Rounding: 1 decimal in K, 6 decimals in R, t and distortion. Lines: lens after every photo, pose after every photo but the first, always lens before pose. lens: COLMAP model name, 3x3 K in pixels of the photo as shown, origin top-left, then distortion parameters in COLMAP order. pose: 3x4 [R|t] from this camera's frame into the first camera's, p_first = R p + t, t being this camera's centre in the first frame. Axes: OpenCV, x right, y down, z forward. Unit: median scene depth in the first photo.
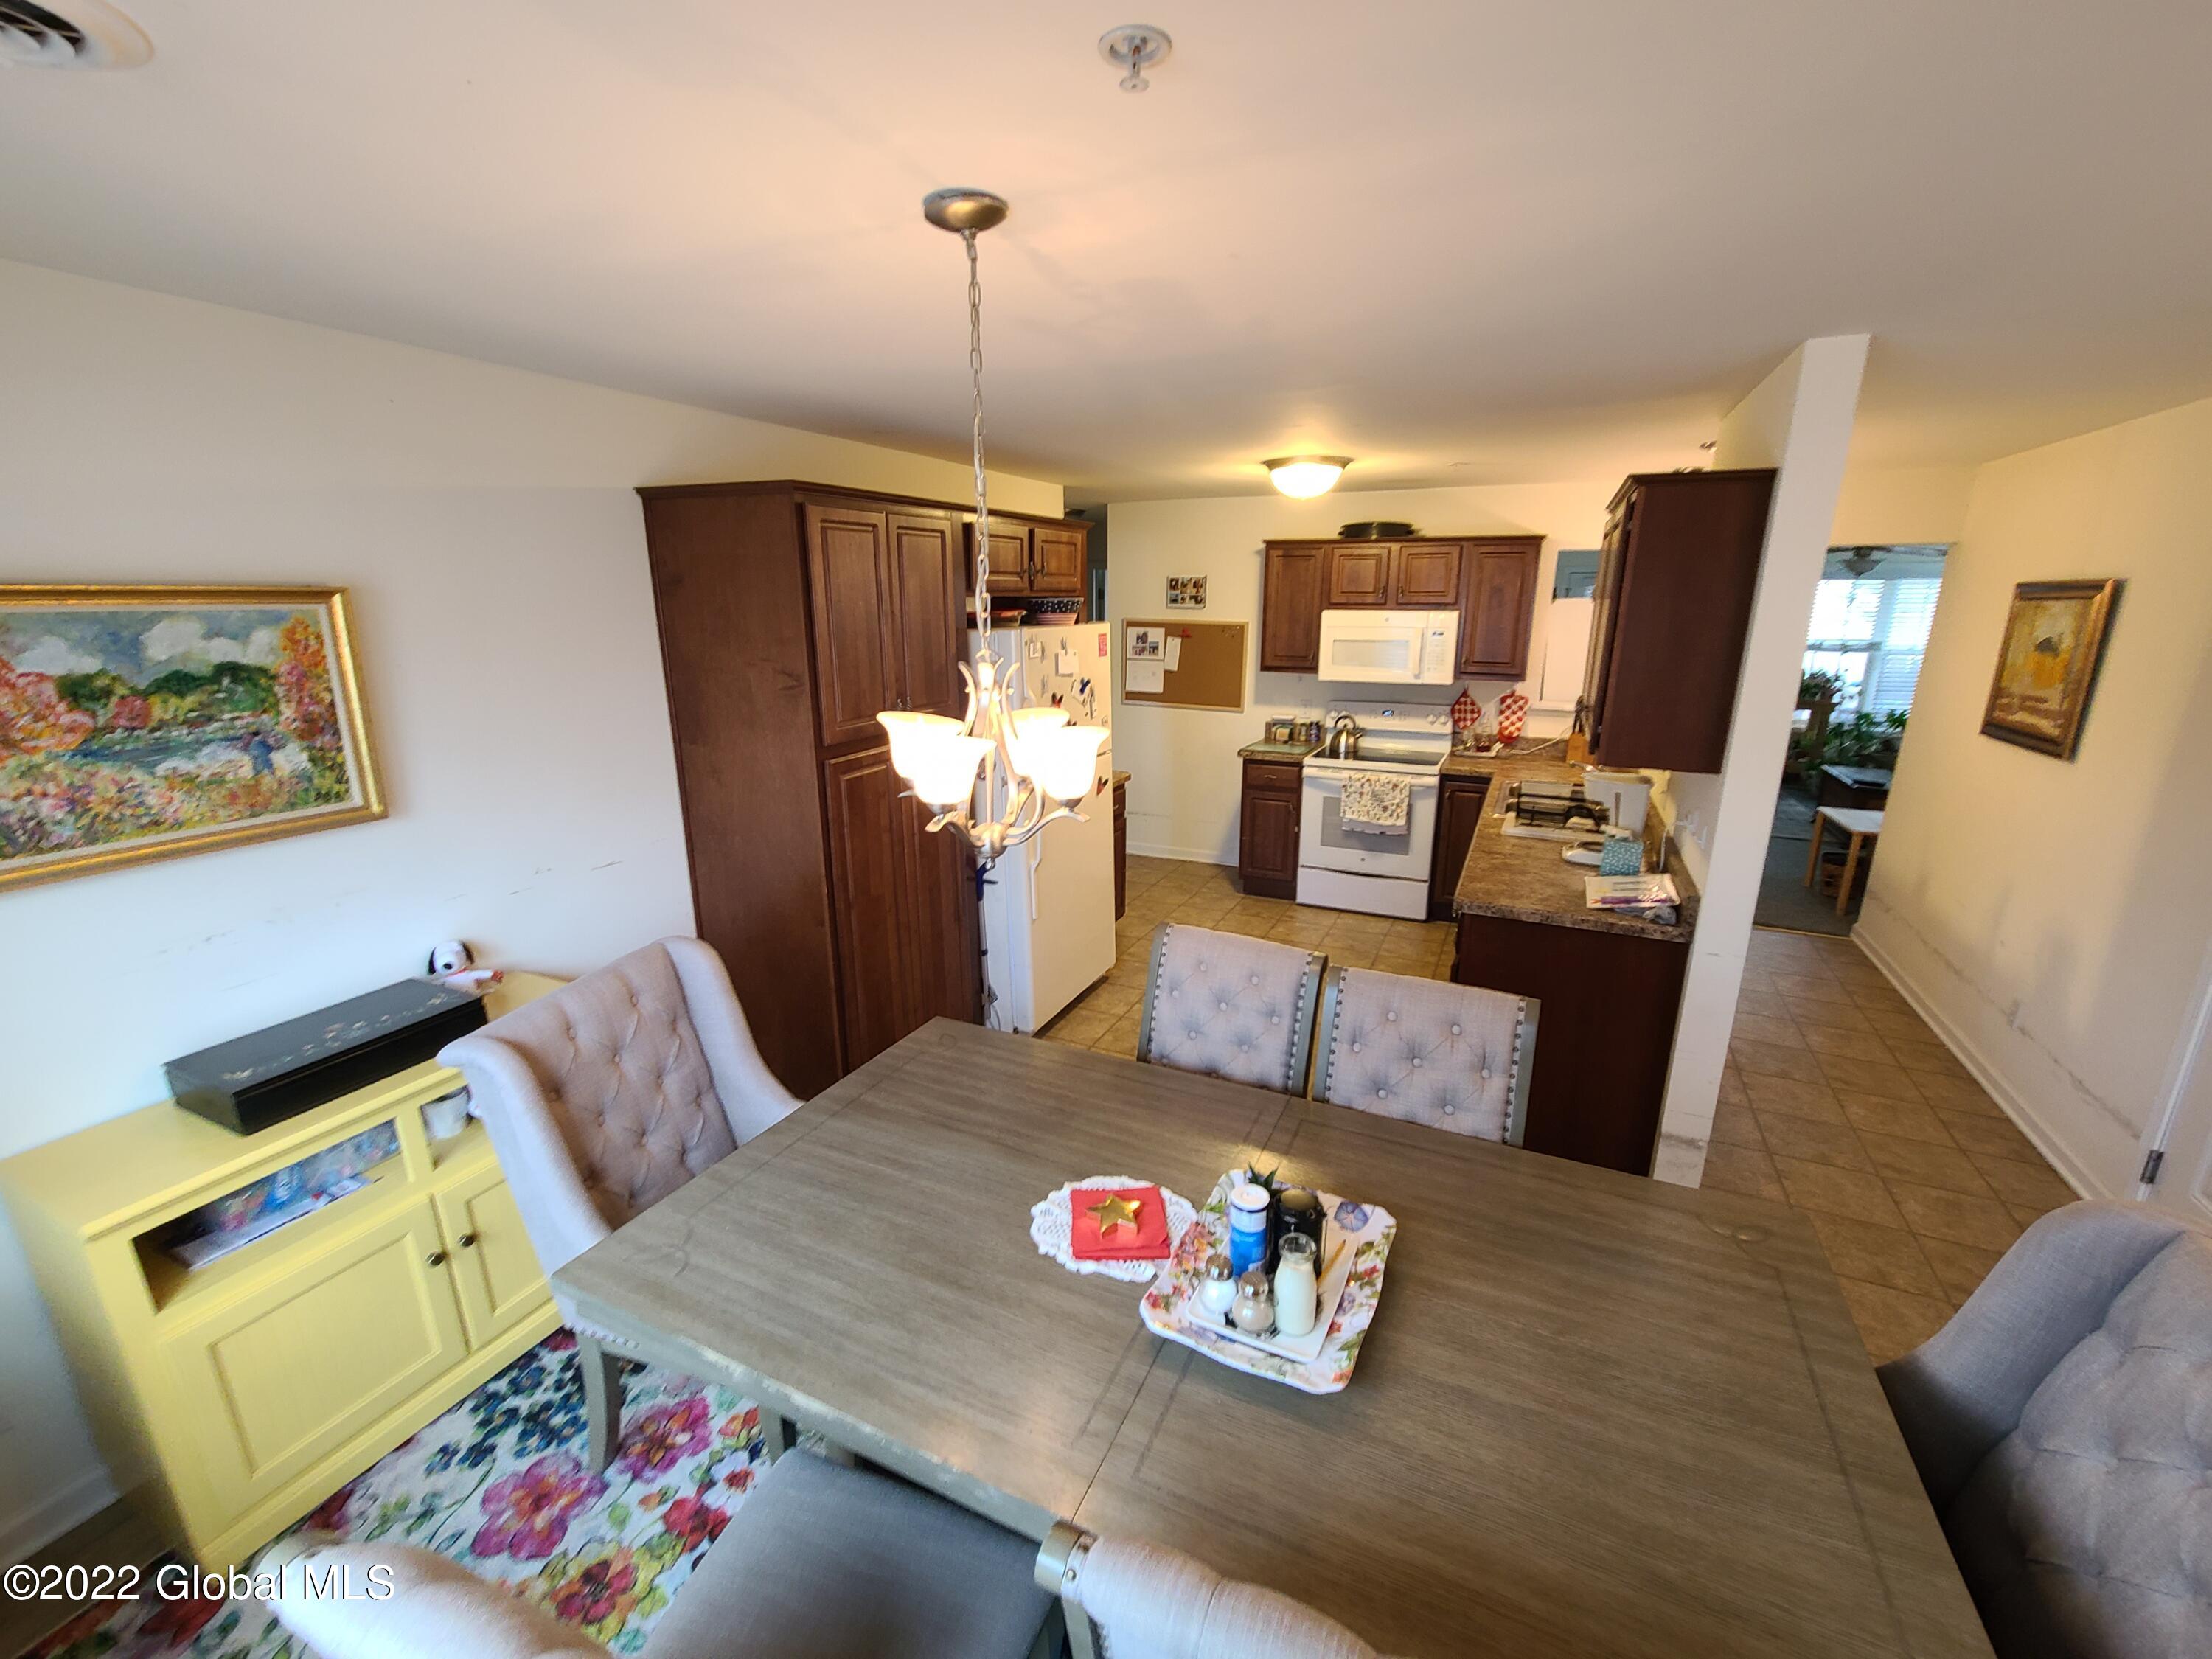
lens RADIAL K [[900.3, 0, 1122.6], [0, 900.3, 830.0], [0, 0, 1]] dist [-0.002216, -0.000348]
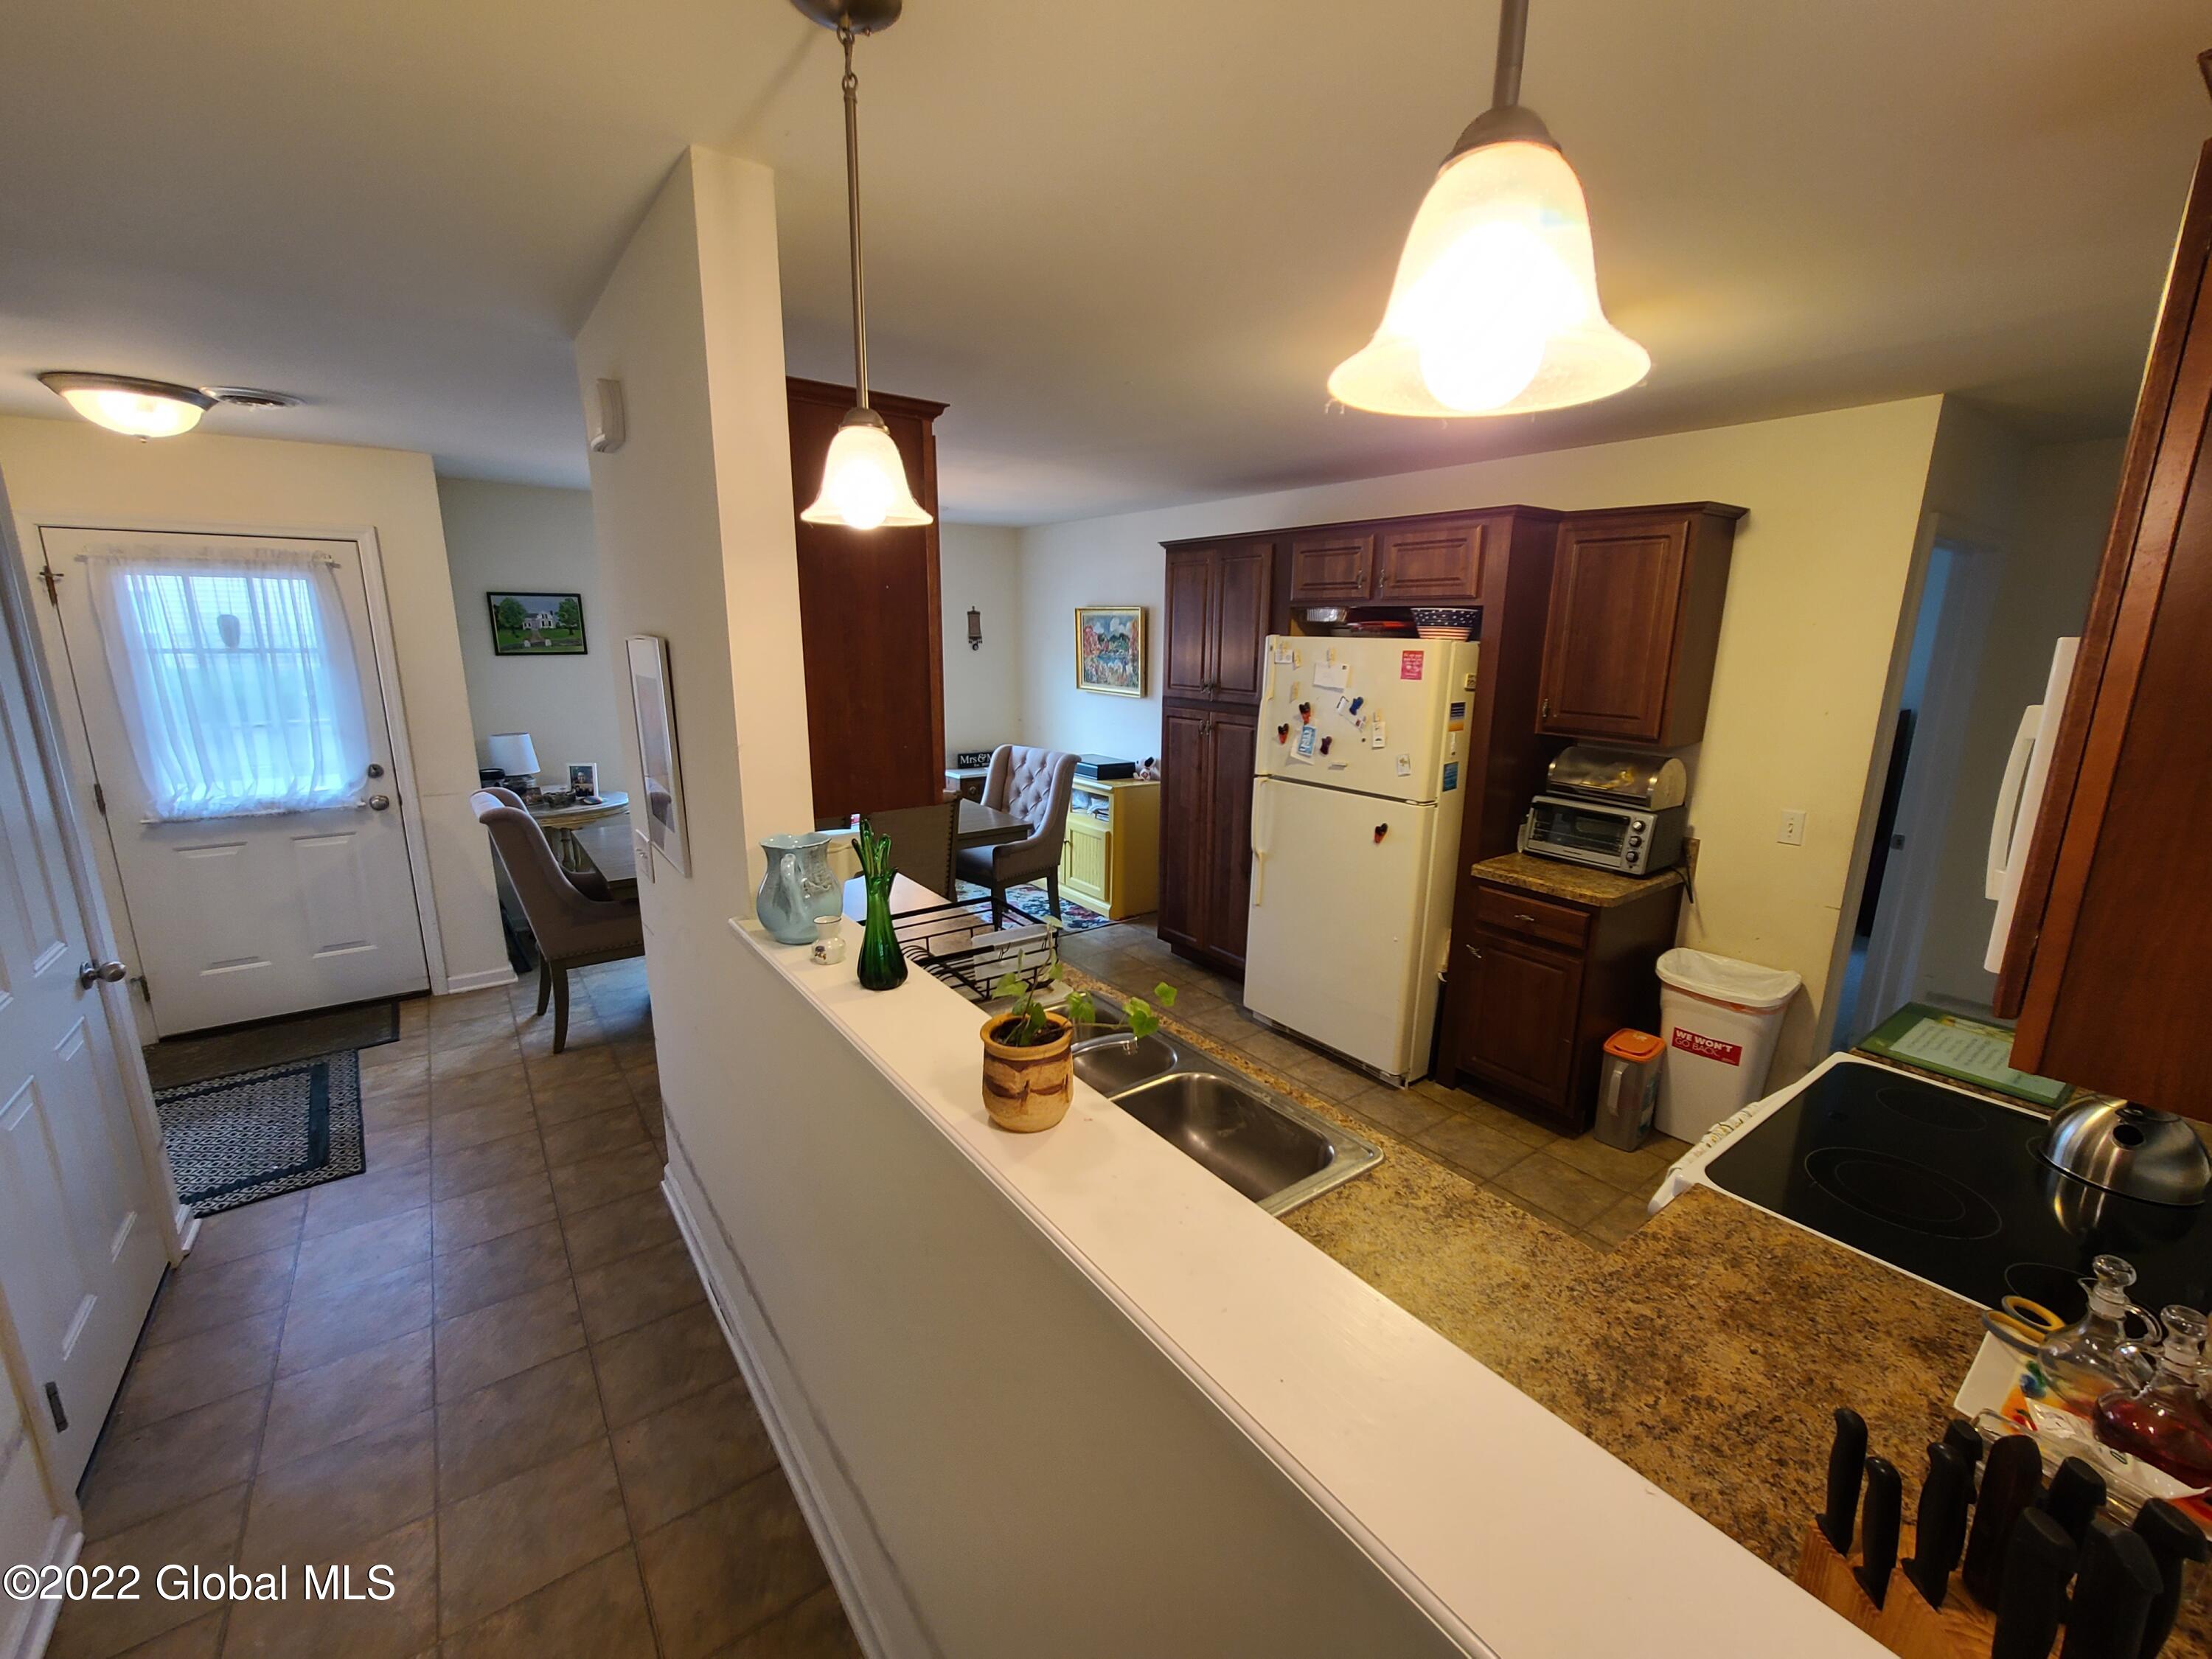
lens RADIAL K [[909.6, 0, 1106.0], [0, 909.6, 829.5], [0, 0, 1]] dist [-0.001222, -0.000139]
pose [[-0.486414, 0.182619, -0.854430, 1.697349], [-0.236713, 0.913797, 0.330065, -0.563465], [0.841052, 0.362803, -0.401255, 2.357403]]
